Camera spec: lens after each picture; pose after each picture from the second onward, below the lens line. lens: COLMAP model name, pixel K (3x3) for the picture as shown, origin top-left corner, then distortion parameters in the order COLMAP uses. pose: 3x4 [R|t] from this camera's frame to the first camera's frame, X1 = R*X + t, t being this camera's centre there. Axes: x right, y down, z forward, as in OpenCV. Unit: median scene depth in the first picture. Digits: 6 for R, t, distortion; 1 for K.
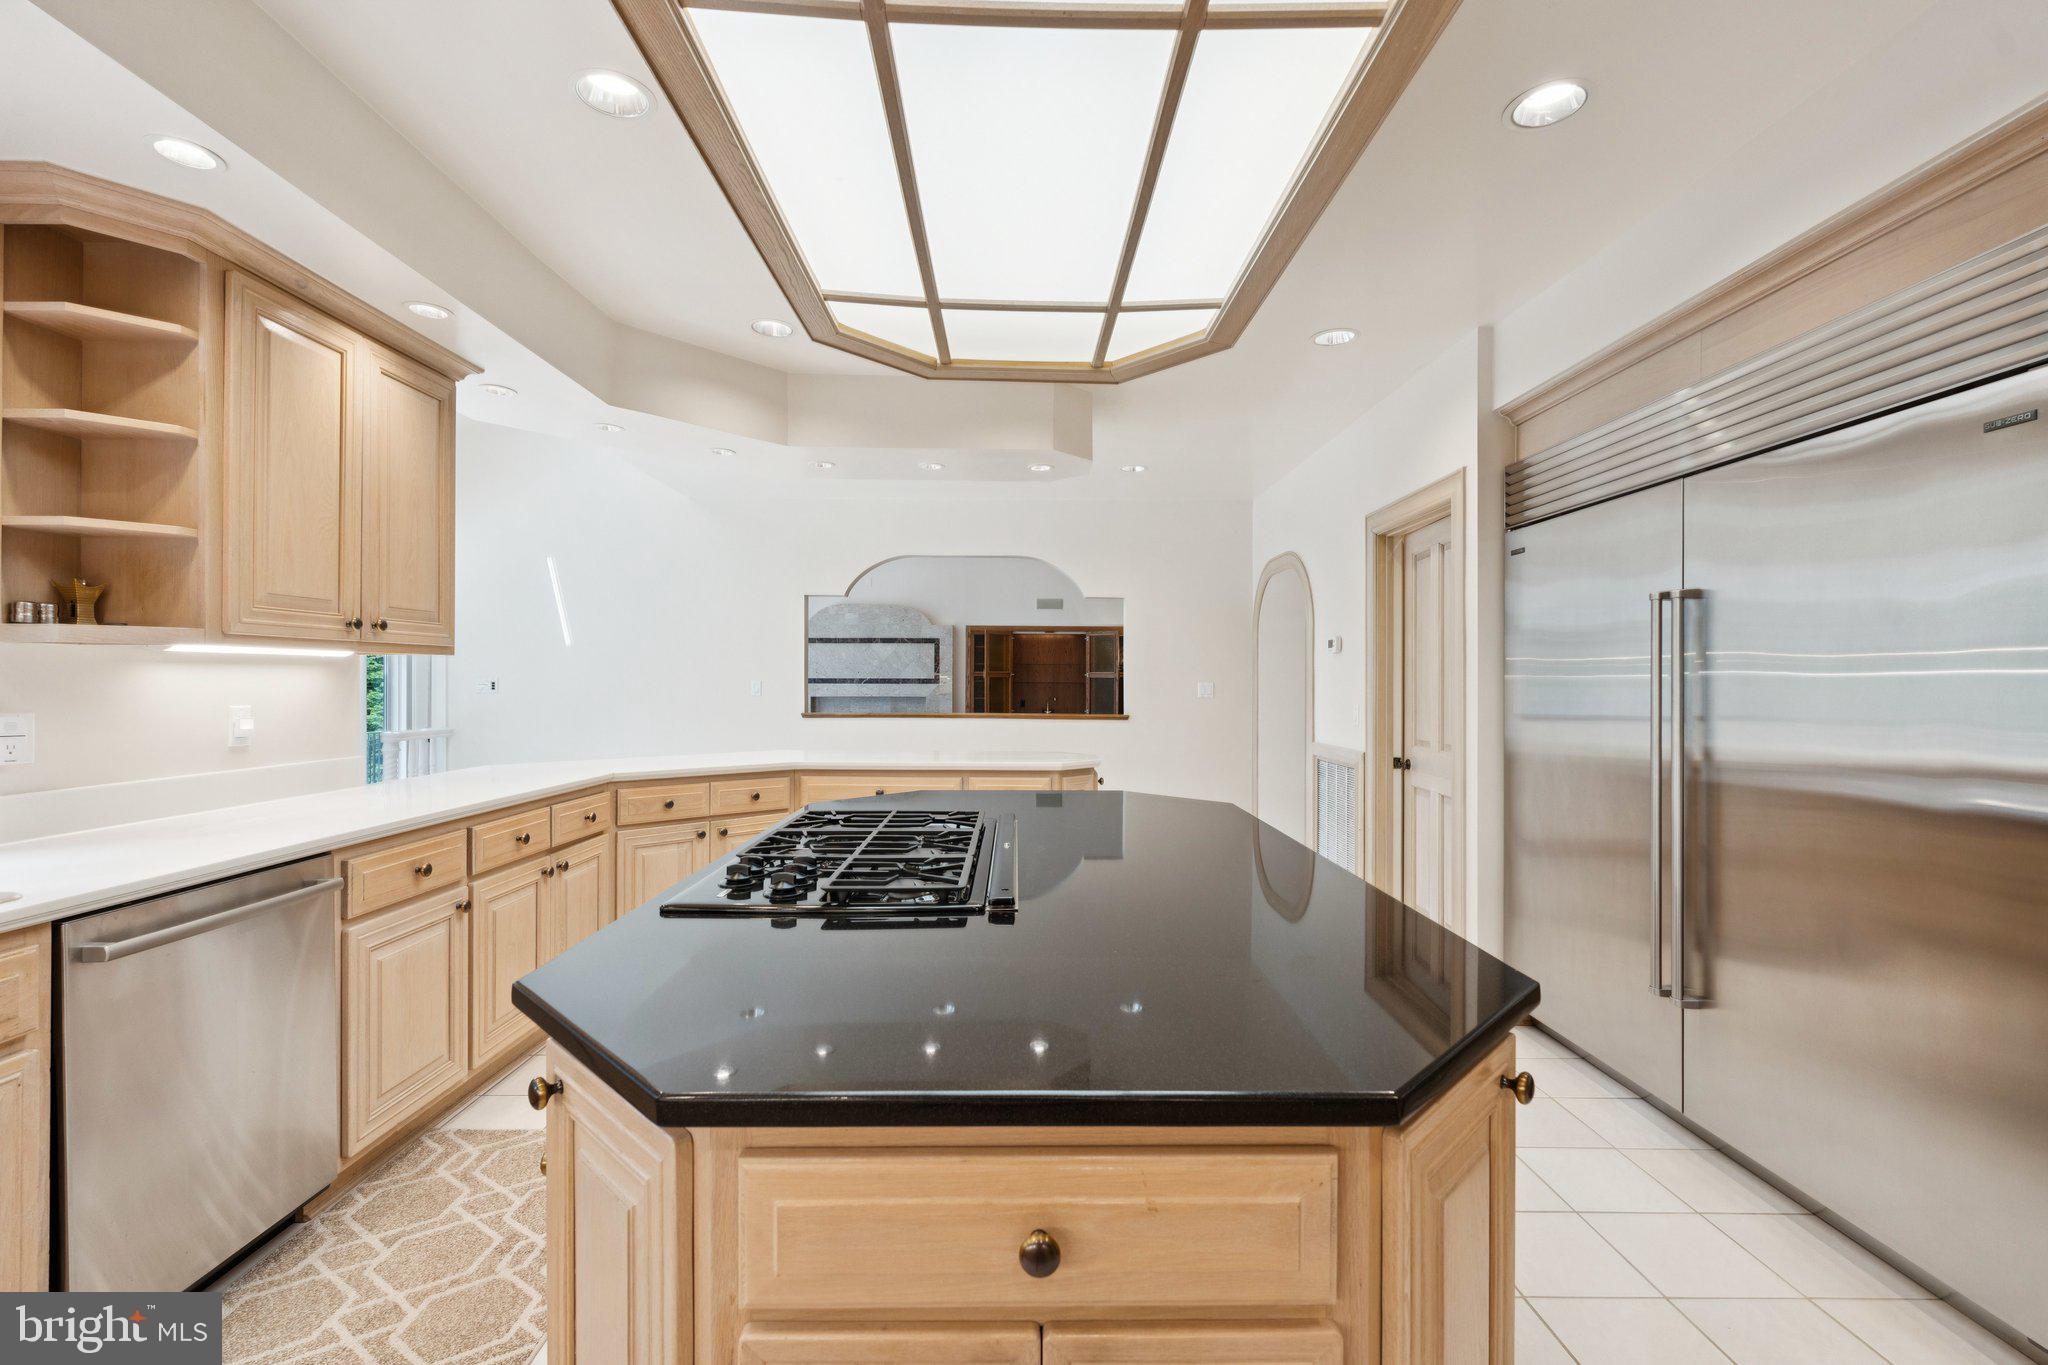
lens RADIAL K [[899.4, 0, 1027.1], [0, 899.4, 683.8], [0, 0, 1]] dist [-0.002170, -0.000125]
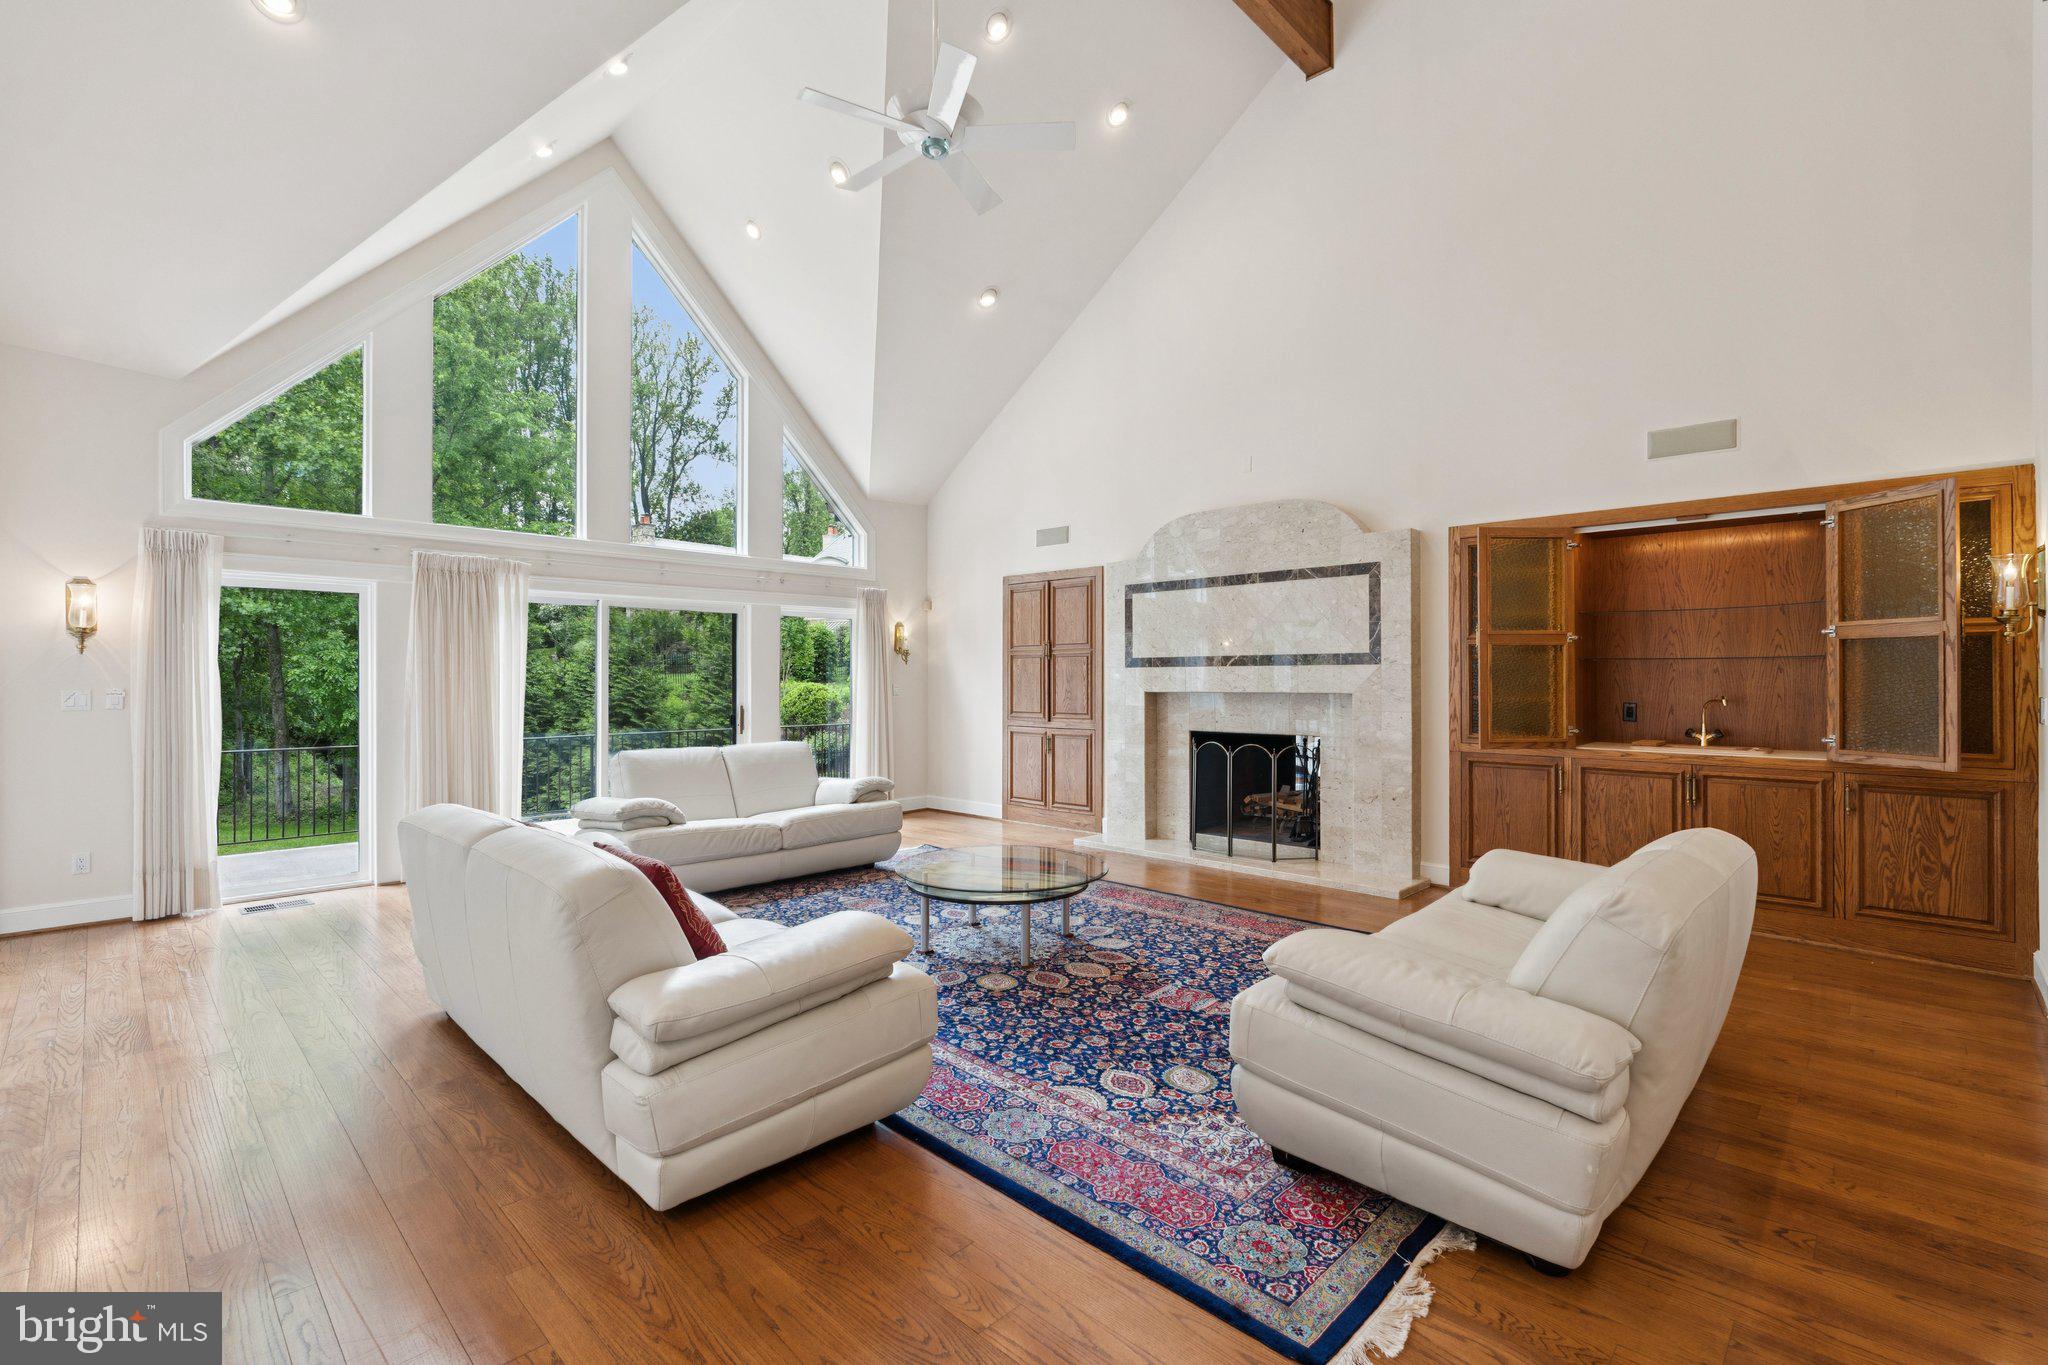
lens RADIAL K [[899.4, 0, 1020.7], [0, 899.4, 675.4], [0, 0, 1]] dist [-0.002170, -0.000125]
pose [[0.703889, -0.005028, -0.710292, 0.092628], [0.007090, 0.999975, -0.000053, 0.004330], [0.710274, -0.004999, 0.703907, 0.562044]]
